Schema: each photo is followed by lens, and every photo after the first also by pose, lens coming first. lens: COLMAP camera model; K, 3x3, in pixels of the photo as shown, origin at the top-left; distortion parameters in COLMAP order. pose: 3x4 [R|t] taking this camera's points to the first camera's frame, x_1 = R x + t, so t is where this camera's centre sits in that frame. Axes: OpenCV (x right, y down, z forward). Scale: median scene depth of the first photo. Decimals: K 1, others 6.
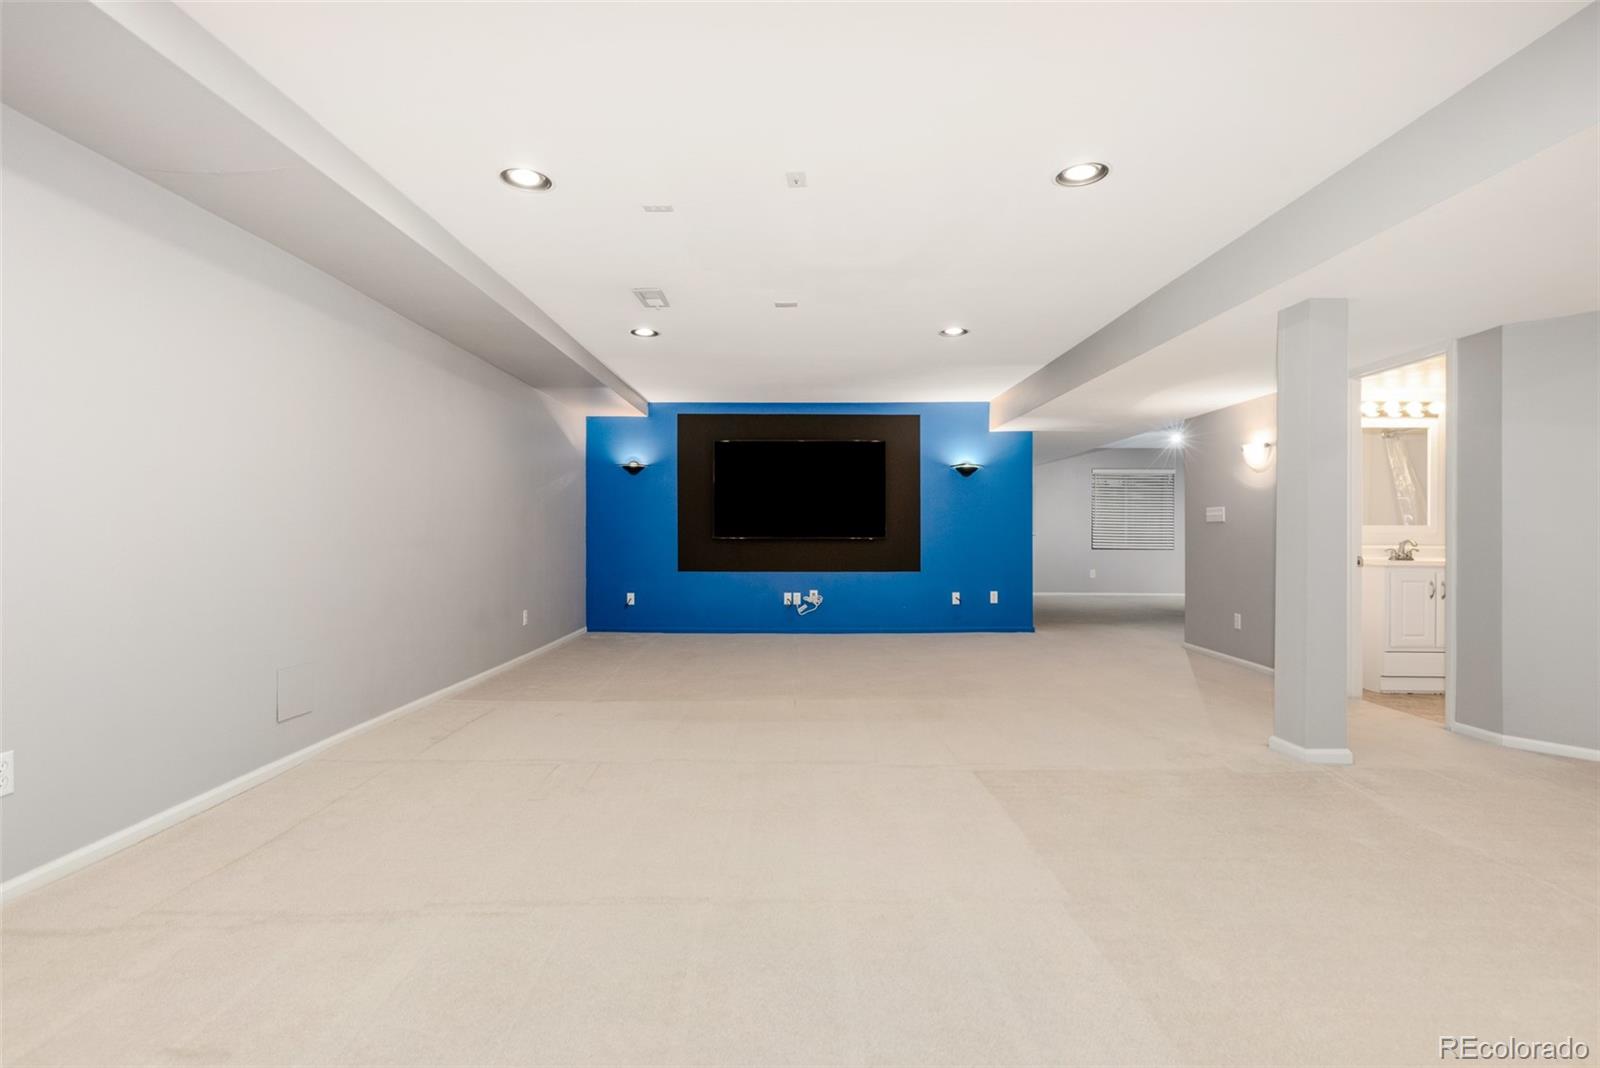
lens RADIAL K [[732.1, 0, 792.9], [0, 732.1, 529.3], [0, 0, 1]] dist [0.002449, -0.000155]
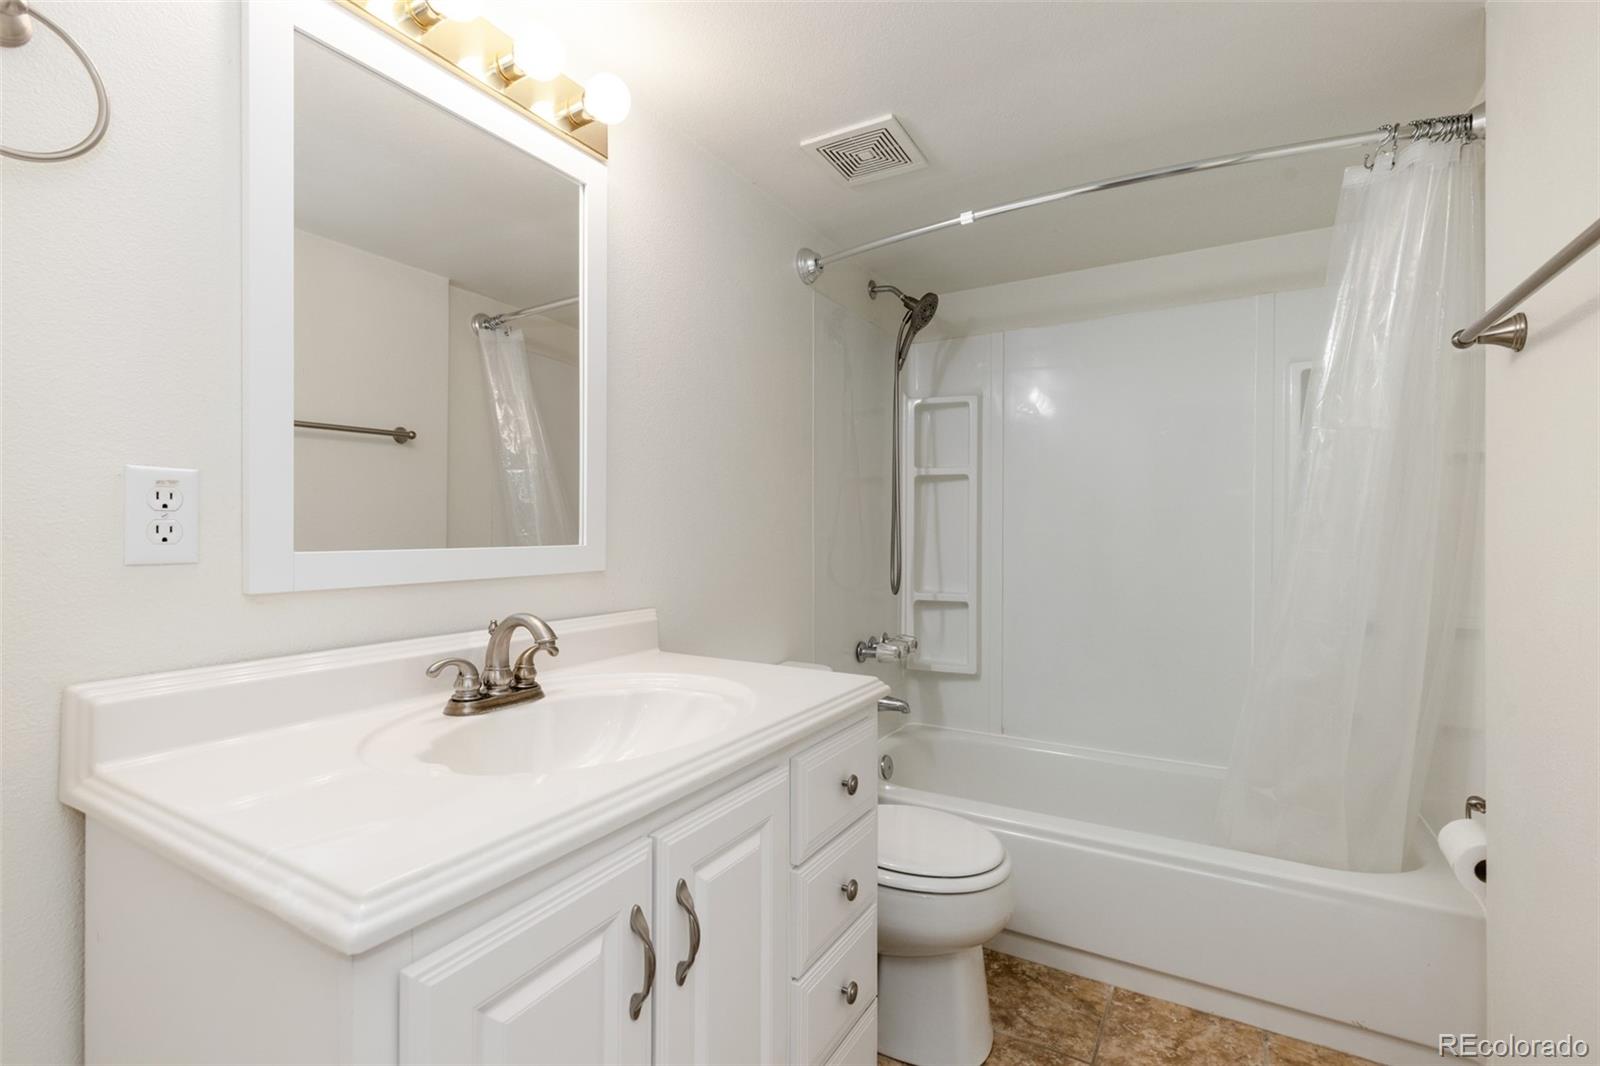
lens RADIAL K [[742.4, 0, 800.0], [0, 742.4, 533.0], [0, 0, 1]] dist [0.003336, -0.000209]
pose [[0.499027, 0.003938, 0.866578, 0.487677], [-0.000287, 0.999990, -0.004380, -0.006678], [-0.866587, 0.001937, 0.499023, 0.578864]]
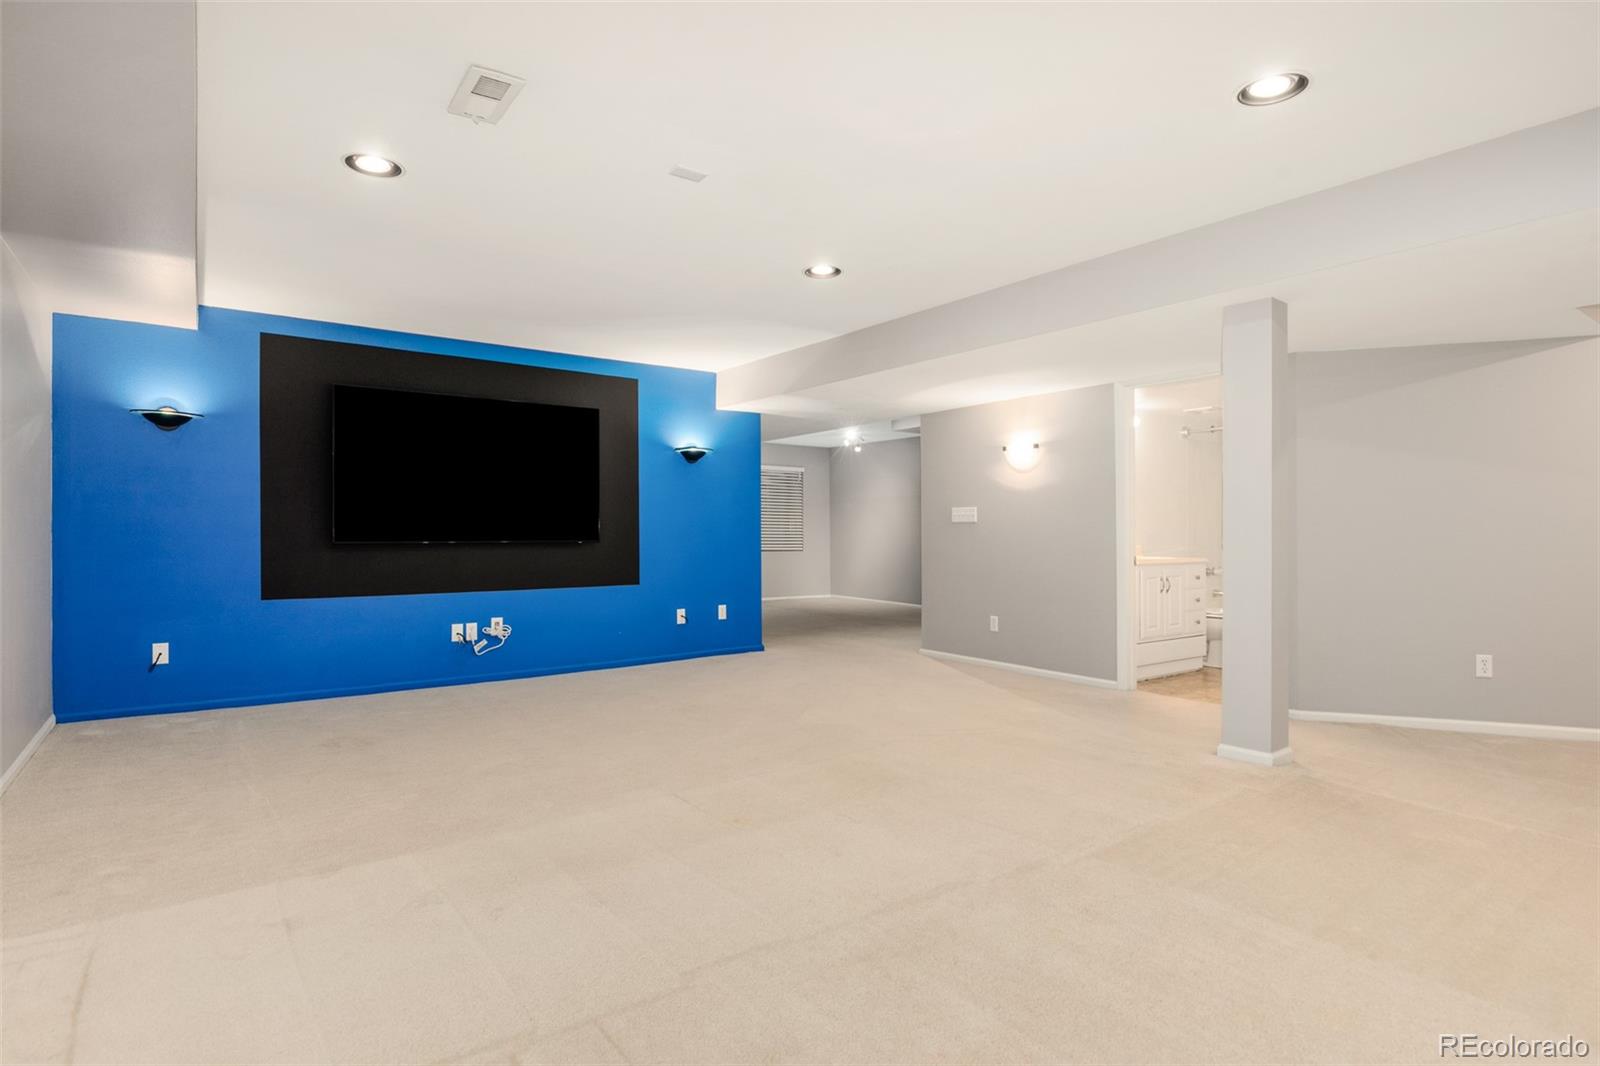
lens RADIAL K [[820.4, 0, 800.0], [0, 820.4, 533.0], [0, 0, 1]] dist [0.000422, 0.000105]
pose [[0.801939, -0.000855, 0.597406, -0.204413], [-0.001969, 0.999990, 0.004074, 0.000215], [-0.597403, -0.004444, 0.801929, 0.214659]]
